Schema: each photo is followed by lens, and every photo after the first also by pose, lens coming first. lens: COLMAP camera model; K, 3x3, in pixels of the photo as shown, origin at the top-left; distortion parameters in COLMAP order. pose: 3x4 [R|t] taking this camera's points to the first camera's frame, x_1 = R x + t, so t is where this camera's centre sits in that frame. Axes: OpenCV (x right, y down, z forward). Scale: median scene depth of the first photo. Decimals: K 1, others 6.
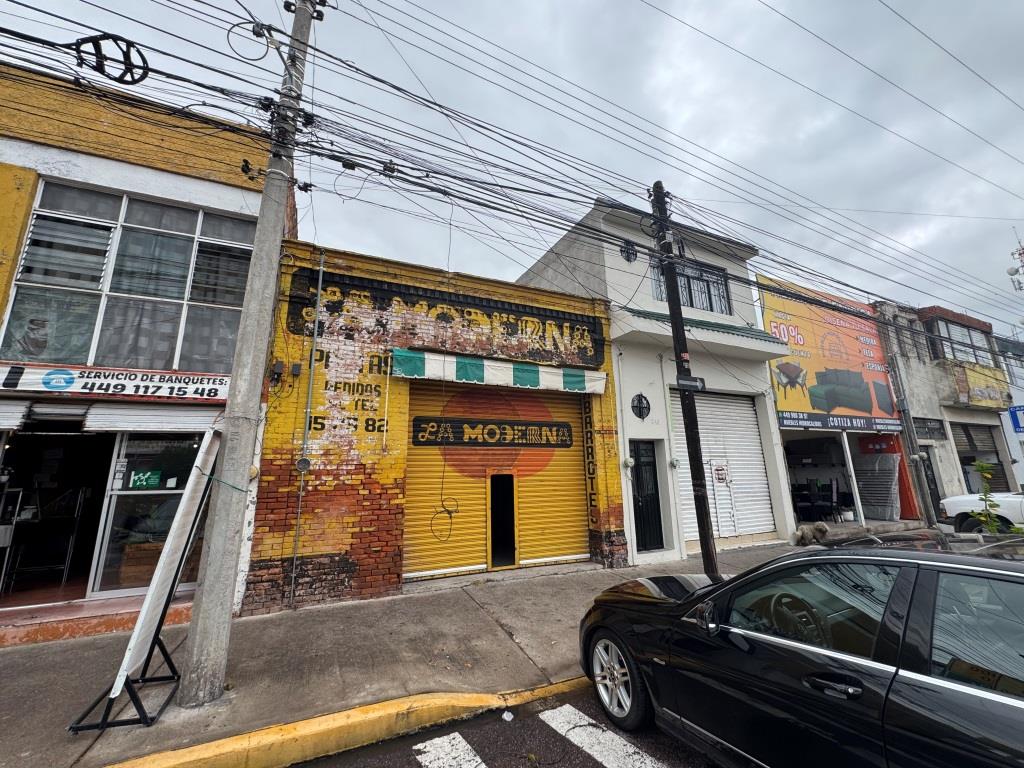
lens RADIAL K [[407.1, 0, 511.7], [0, 407.1, 382.4], [0, 0, 1]] dist [-0.002583, 0.000619]
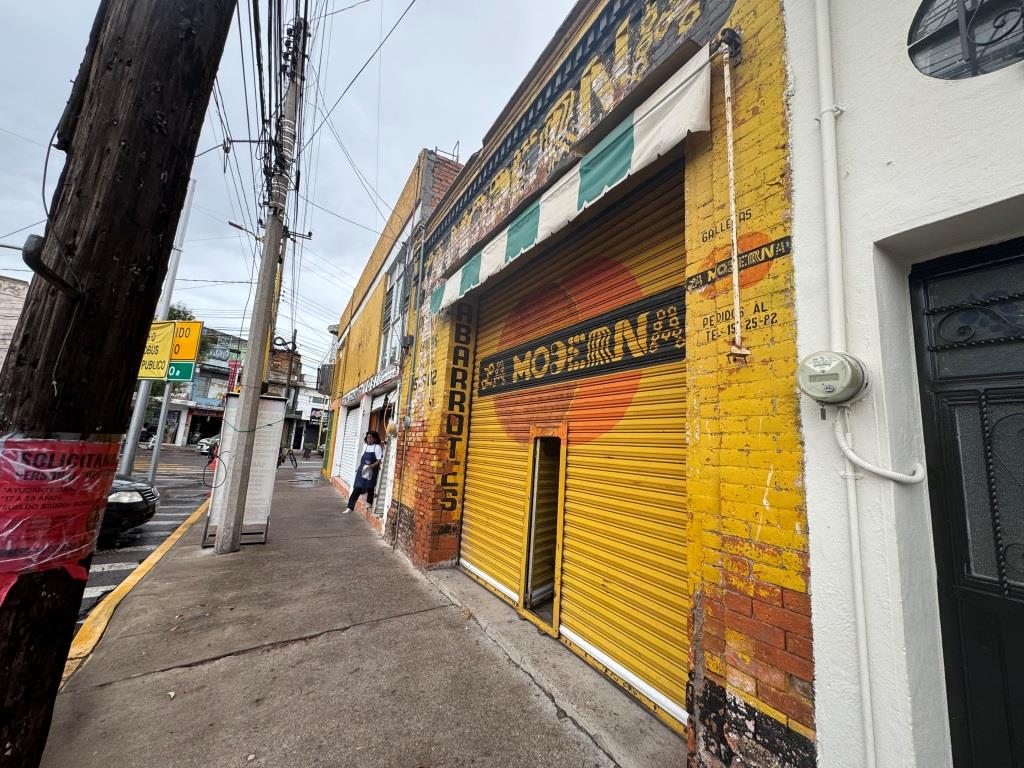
lens RADIAL K [[407.1, 0, 511.7], [0, 407.1, 382.4], [0, 0, 1]] dist [-0.002583, 0.000619]
pose [[0.096285, -0.134807, -0.986183, 0.510121], [0.161899, 0.979713, -0.118115, 0.223490], [0.982099, -0.148289, 0.116156, 0.956509]]
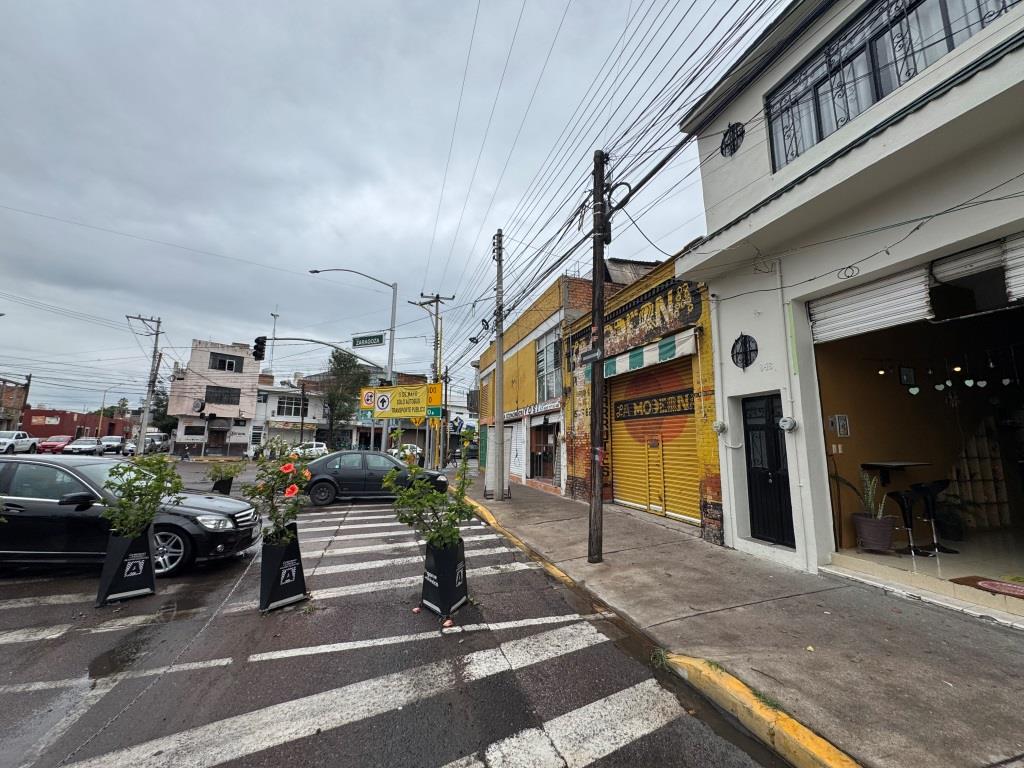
lens RADIAL K [[407.1, 0, 511.9], [0, 407.1, 382.7], [0, 0, 1]] dist [-0.002583, 0.000619]
pose [[-0.127727, -0.130066, -0.983244, 1.331489], [0.216865, 0.963712, -0.155654, 0.167169], [0.967810, -0.233112, -0.094885, 0.782725]]
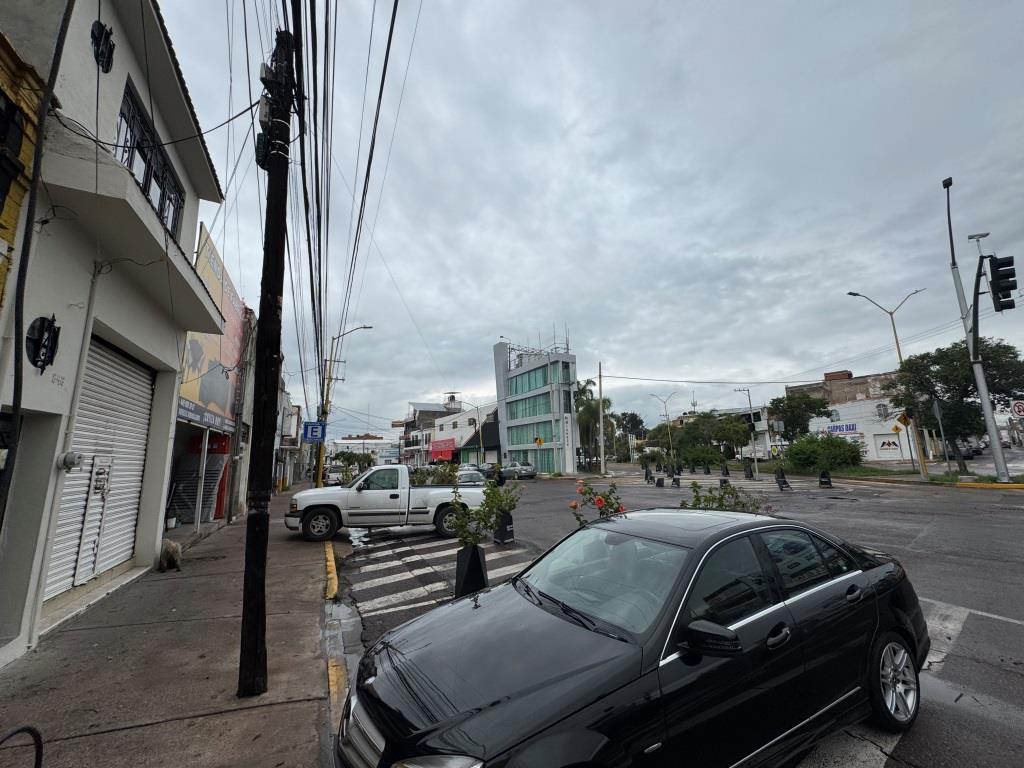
lens RADIAL K [[407.1, 0, 512.0], [0, 407.1, 383.0], [0, 0, 1]] dist [-0.002583, 0.000619]
pose [[-0.012018, 0.200556, 0.979608, -0.178595], [-0.203681, 0.958648, -0.198764, 0.105397], [-0.978964, -0.201916, 0.029329, 0.530588]]
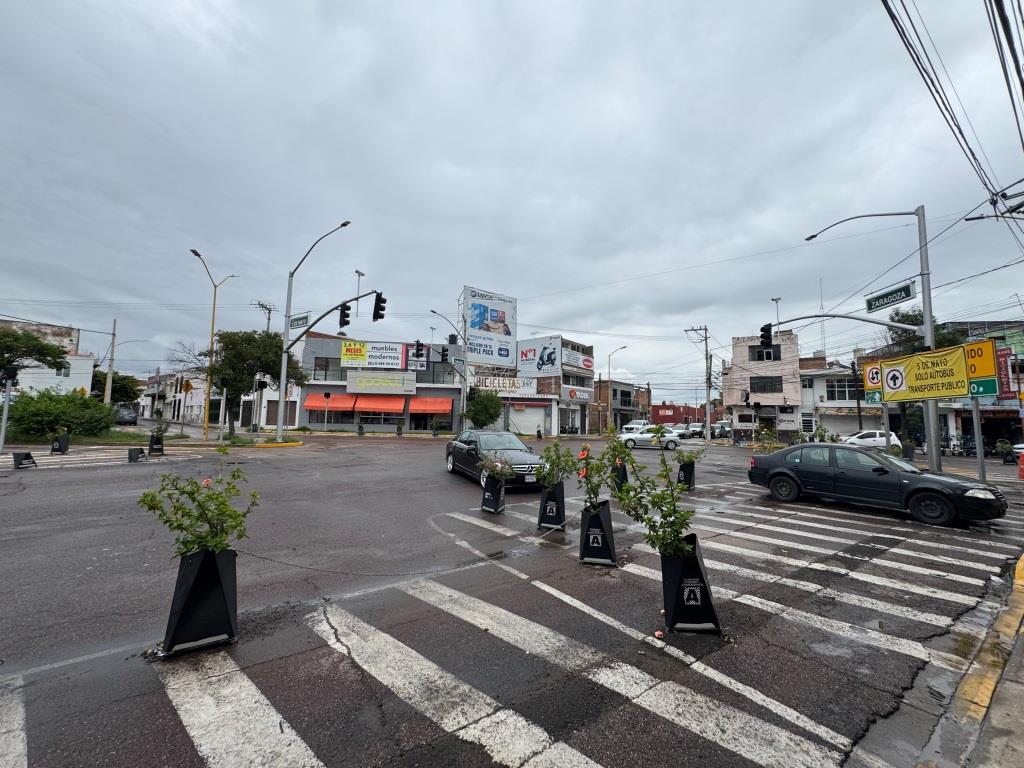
lens RADIAL K [[407.1, 0, 511.9], [0, 407.1, 382.5], [0, 0, 1]] dist [-0.002583, 0.000619]
pose [[-0.982430, -0.016150, -0.185930, 1.032828], [0.043177, 0.949554, -0.310618, 0.228259], [0.181567, -0.313189, -0.932173, 1.122592]]
